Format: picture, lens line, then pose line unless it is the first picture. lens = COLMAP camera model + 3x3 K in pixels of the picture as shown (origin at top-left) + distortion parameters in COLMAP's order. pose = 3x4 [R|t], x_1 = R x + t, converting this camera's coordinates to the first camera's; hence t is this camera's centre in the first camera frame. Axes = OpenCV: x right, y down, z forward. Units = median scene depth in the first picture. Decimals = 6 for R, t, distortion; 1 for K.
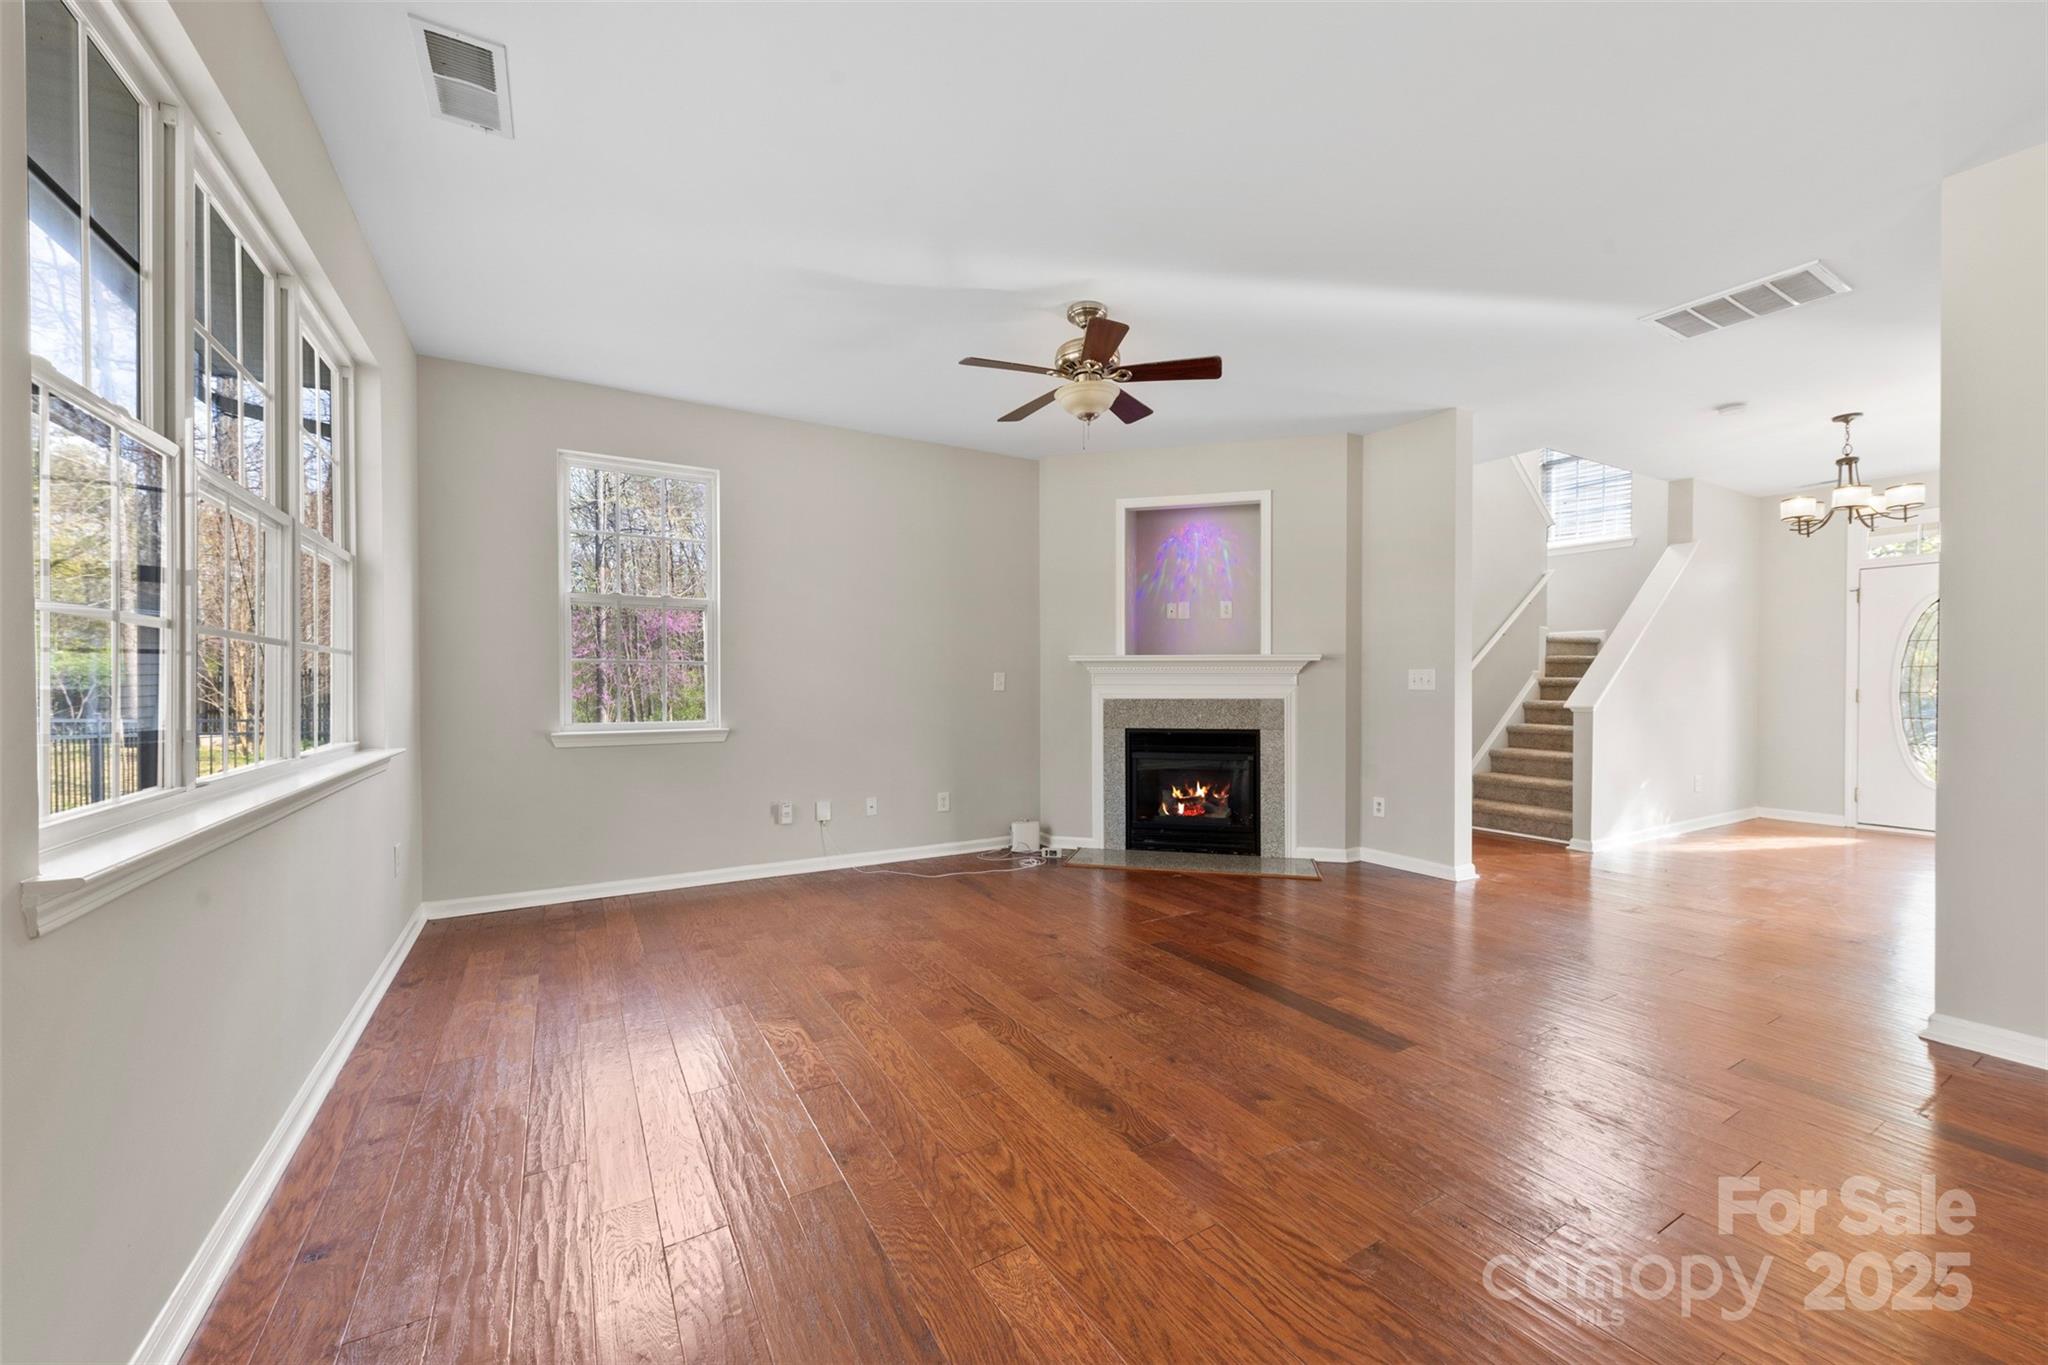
lens RADIAL K [[794.8, 0, 1024.4], [0, 794.8, 691.2], [0, 0, 1]] dist [0.011910, -0.003157]
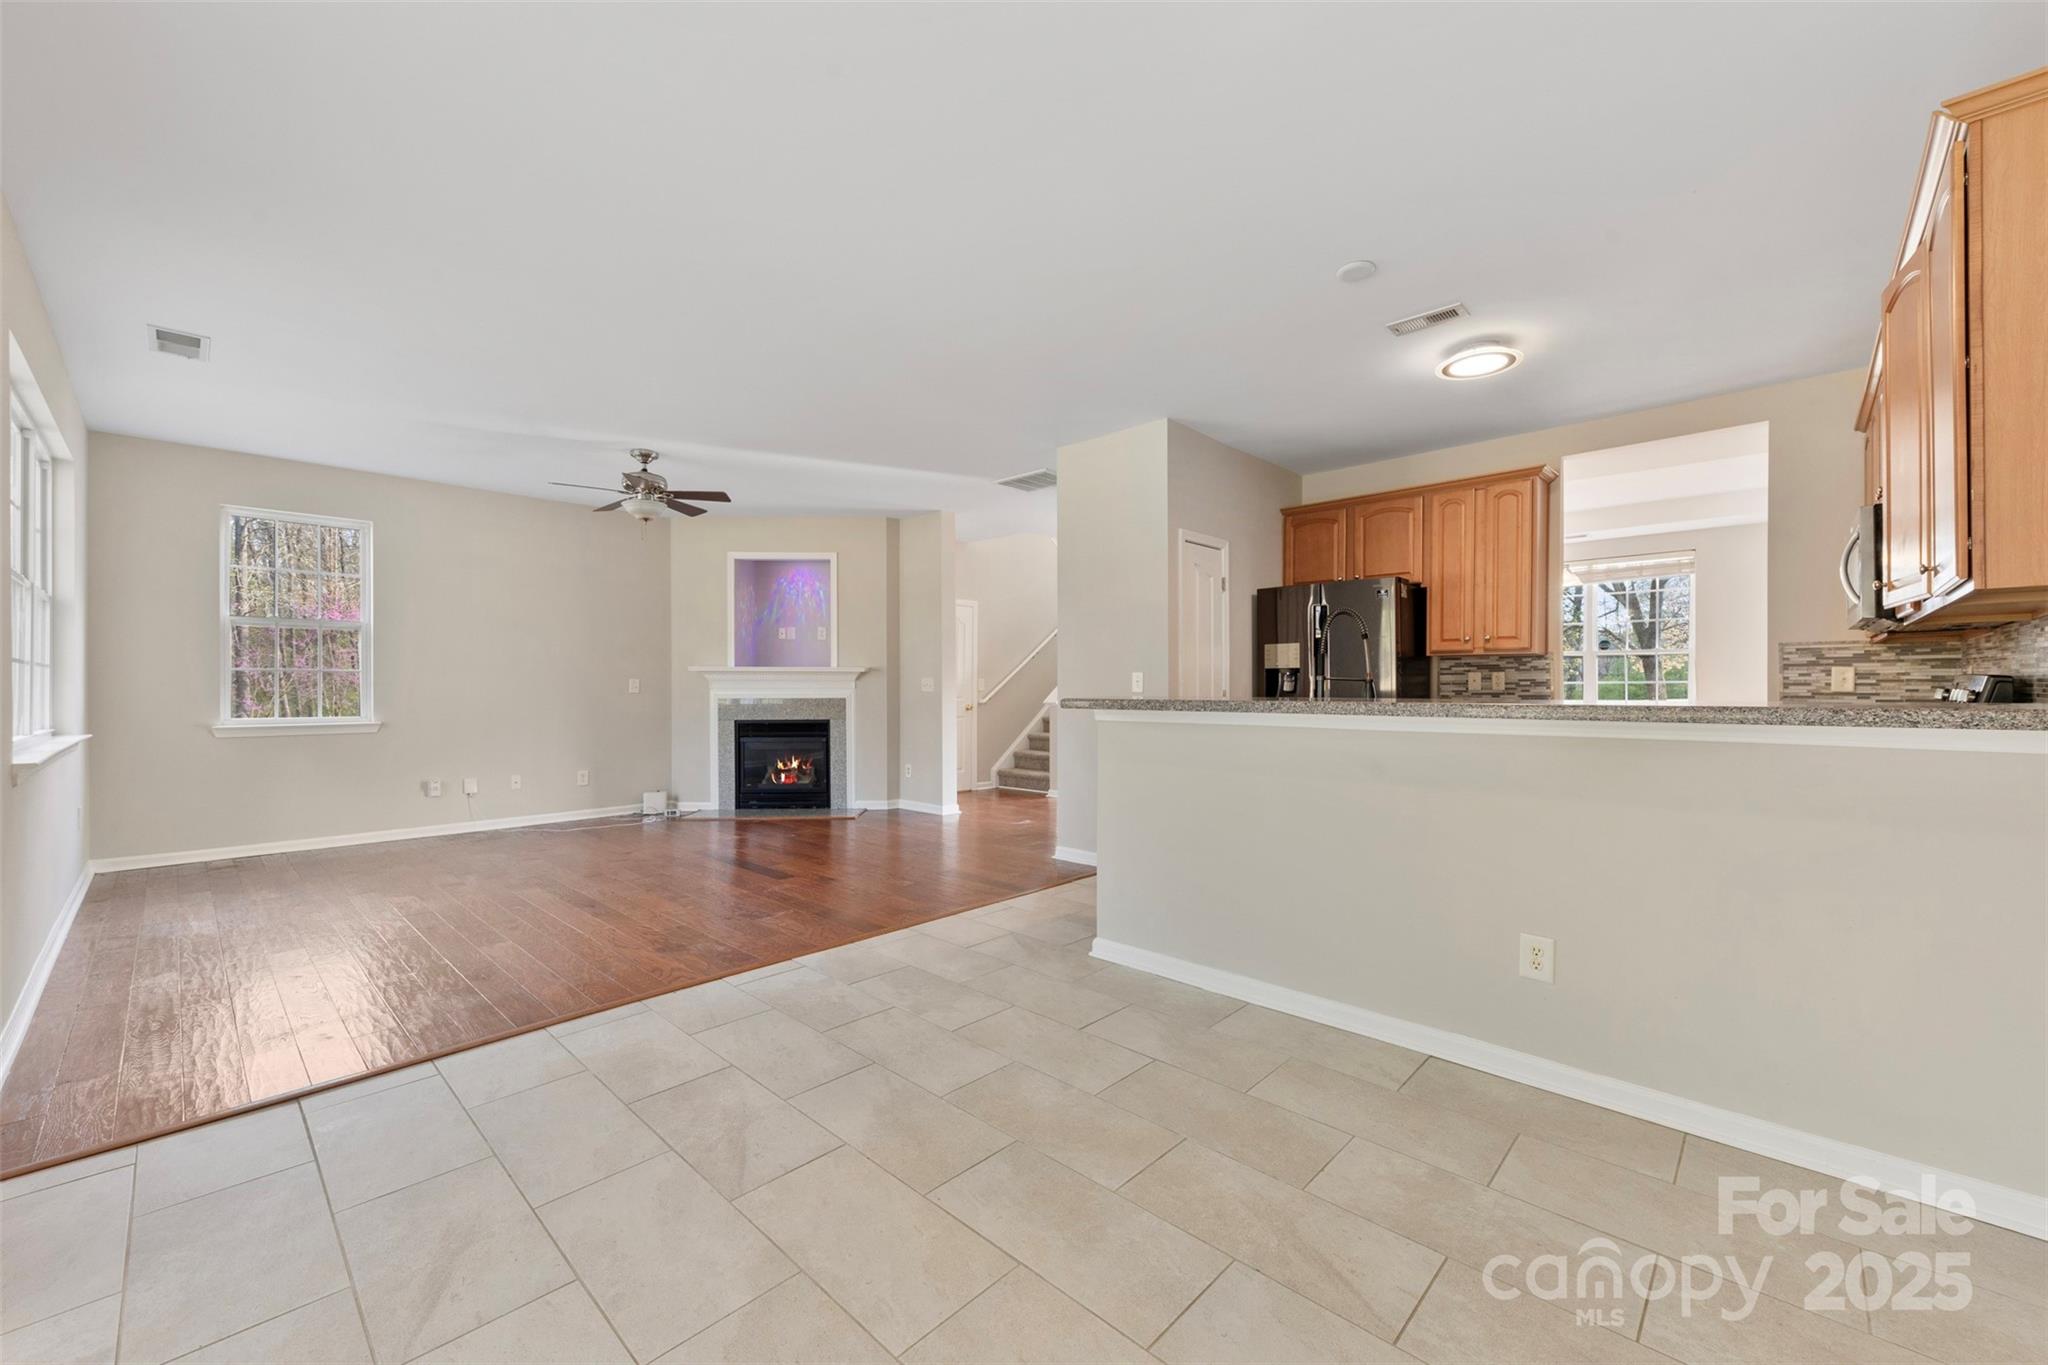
lens RADIAL K [[794.8, 0, 1025.8], [0, 794.8, 686.0], [0, 0, 1]] dist [0.011910, -0.003157]
pose [[0.958450, 0.002045, 0.285253, 0.225237], [0.001072, 0.999941, -0.010769, 0.003703], [-0.285258, 0.010627, 0.958392, -0.468554]]
